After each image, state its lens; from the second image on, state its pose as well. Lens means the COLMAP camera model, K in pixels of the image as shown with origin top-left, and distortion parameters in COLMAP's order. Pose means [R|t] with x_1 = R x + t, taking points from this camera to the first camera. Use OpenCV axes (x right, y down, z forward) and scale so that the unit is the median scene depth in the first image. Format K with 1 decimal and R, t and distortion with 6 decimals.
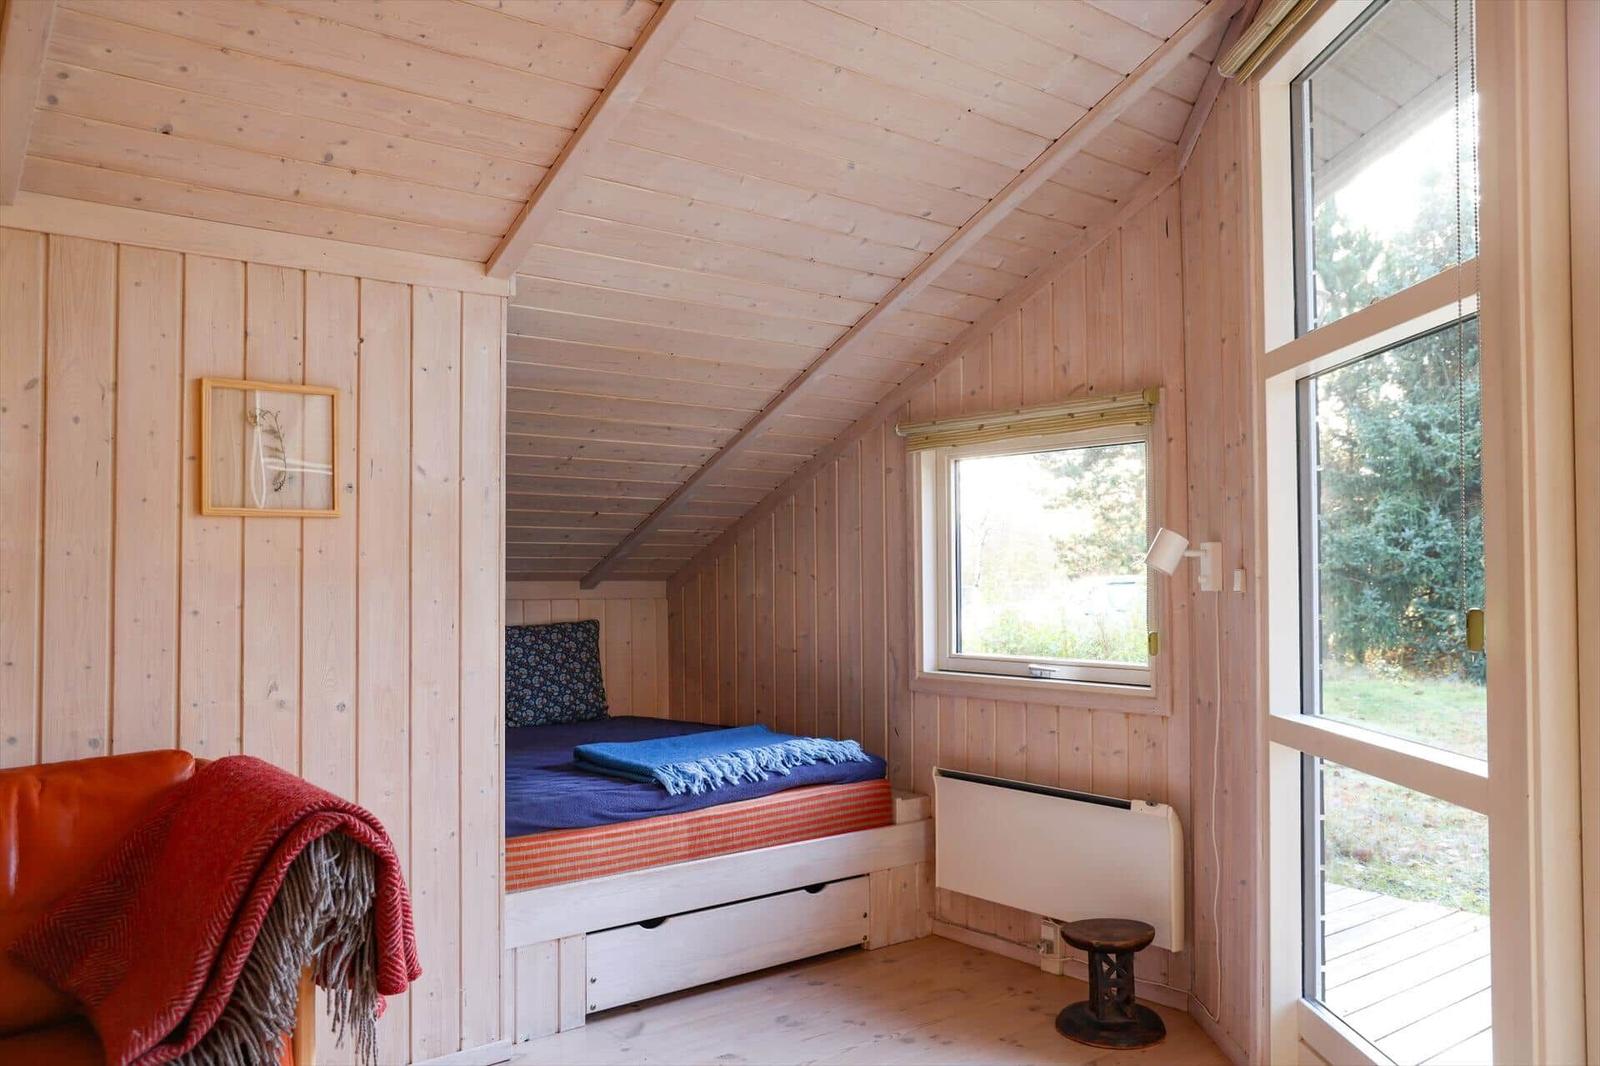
lens RADIAL K [[1248.2, 0, 800.0], [0, 1248.2, 533.0], [0, 0, 1]] dist [0.004016, 0.009668]
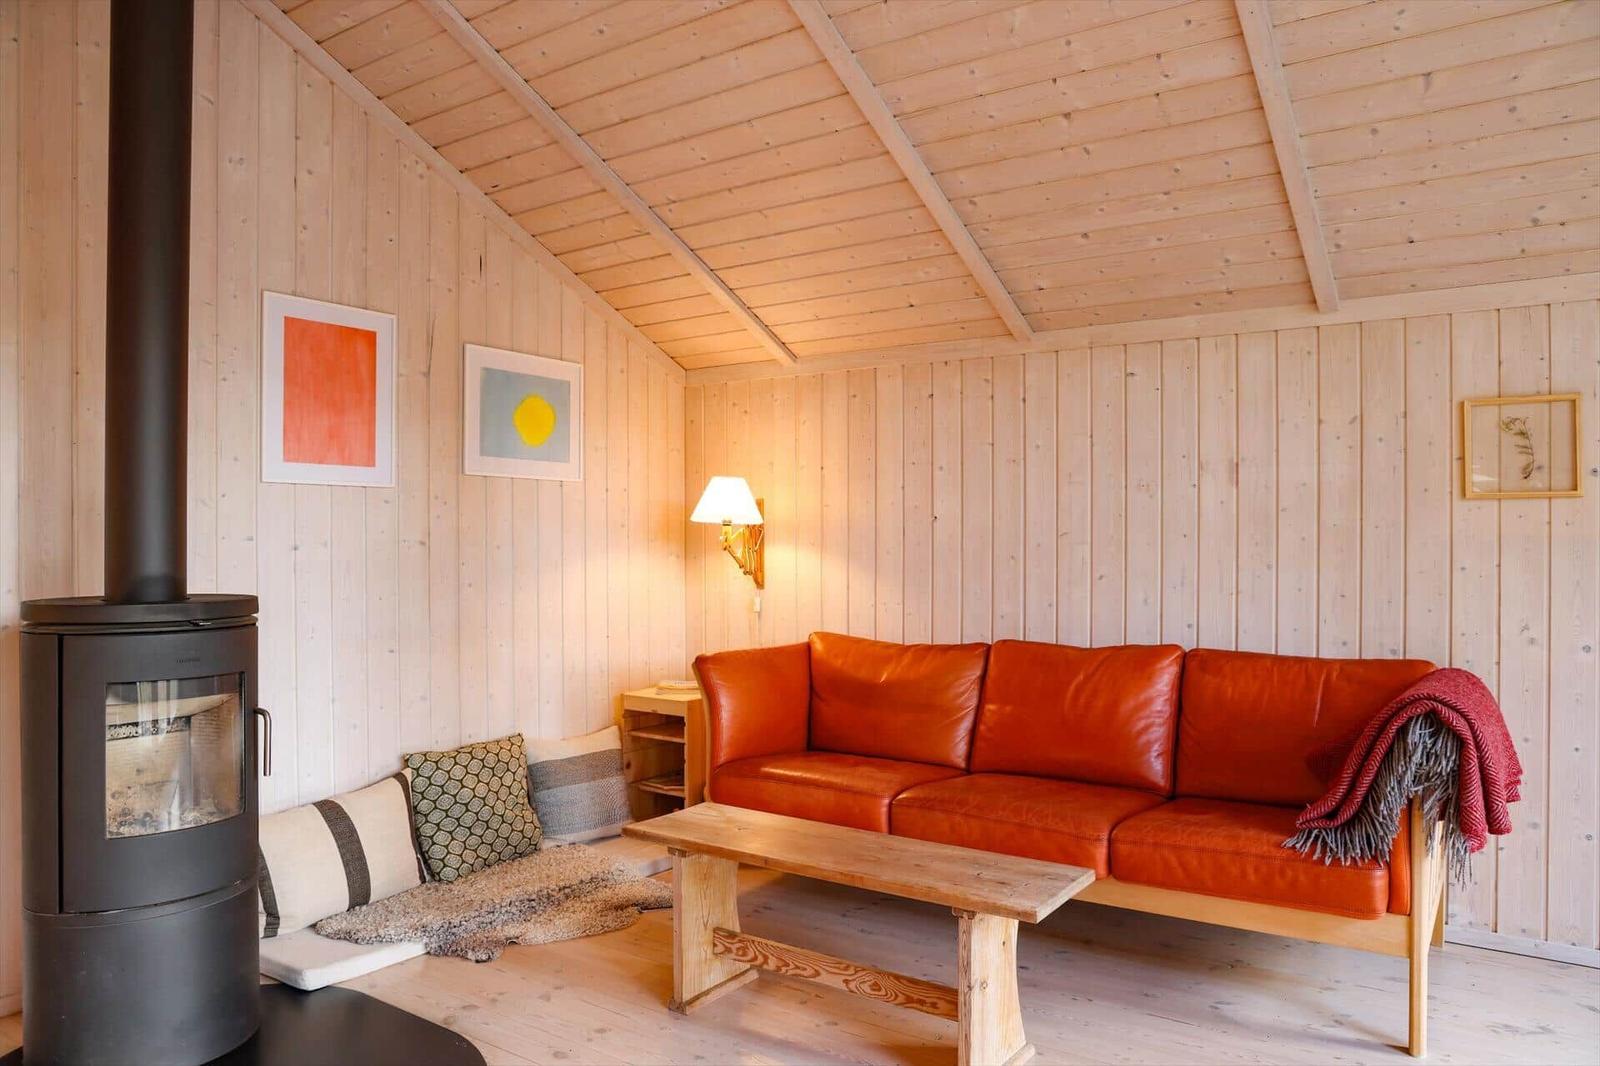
lens RADIAL K [[1123.9, 0, 800.0], [0, 1123.9, 533.0], [0, 0, 1]] dist [-0.007843, -0.001880]
pose [[0.278906, -0.000217, -0.960318, 0.528683], [0.024484, 0.999677, 0.006885, -0.003159], [0.960006, -0.025433, 0.278821, -0.065541]]
